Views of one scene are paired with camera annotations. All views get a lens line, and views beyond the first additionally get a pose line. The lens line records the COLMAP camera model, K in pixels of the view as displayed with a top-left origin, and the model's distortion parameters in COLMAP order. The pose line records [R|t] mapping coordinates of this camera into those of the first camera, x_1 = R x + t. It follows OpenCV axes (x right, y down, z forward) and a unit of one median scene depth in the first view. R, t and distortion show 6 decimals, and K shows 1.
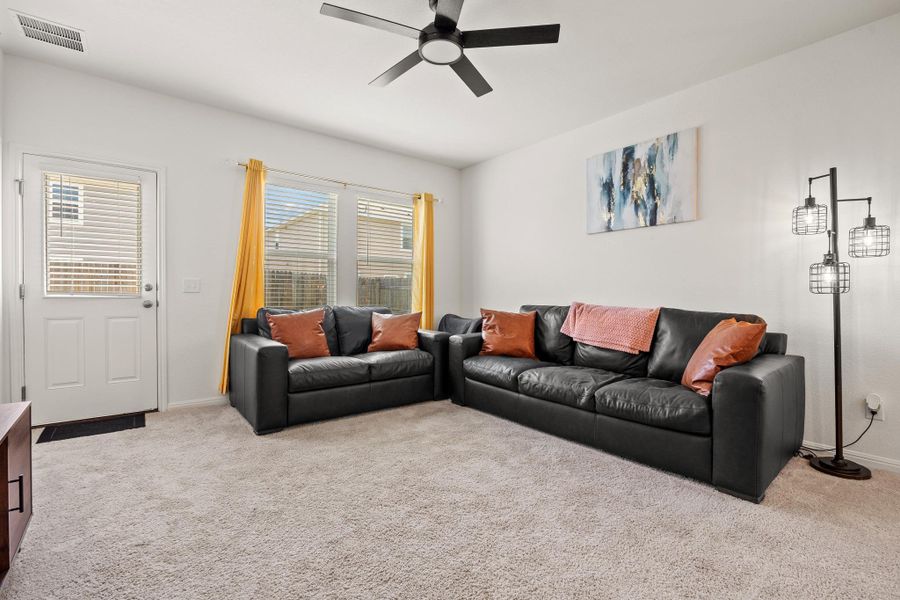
lens RADIAL K [[399.8, 0, 453.1], [0, 399.8, 304.3], [0, 0, 1]] dist [-0.028032, 0.000135]
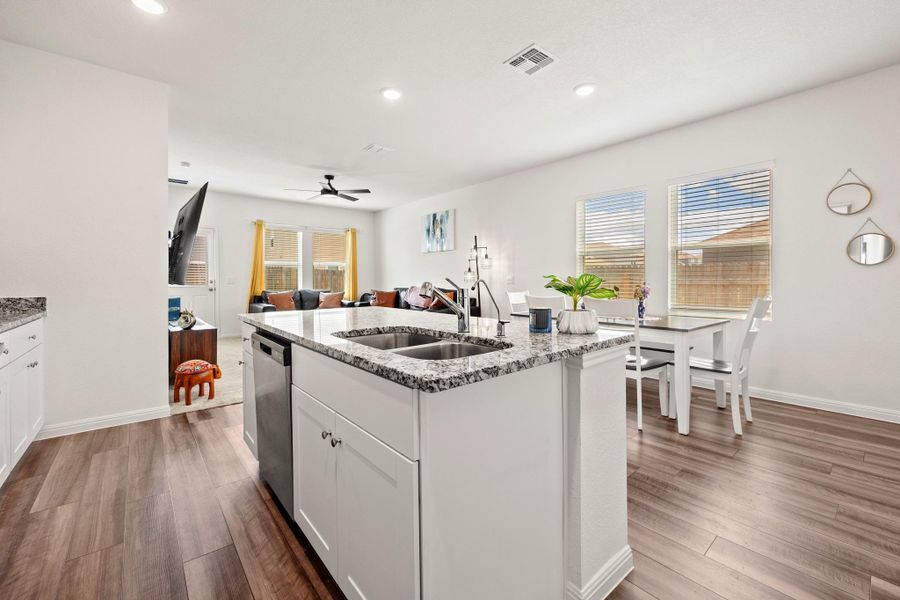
lens RADIAL K [[370.9, 0, 443.2], [0, 370.9, 285.1], [0, 0, 1]] dist [-0.005959, -0.000006]
pose [[0.999885, -0.010600, 0.010884, 0.485469], [0.010673, 0.999921, -0.006705, 0.004784], [-0.010812, 0.006820, 0.999918, -1.054356]]
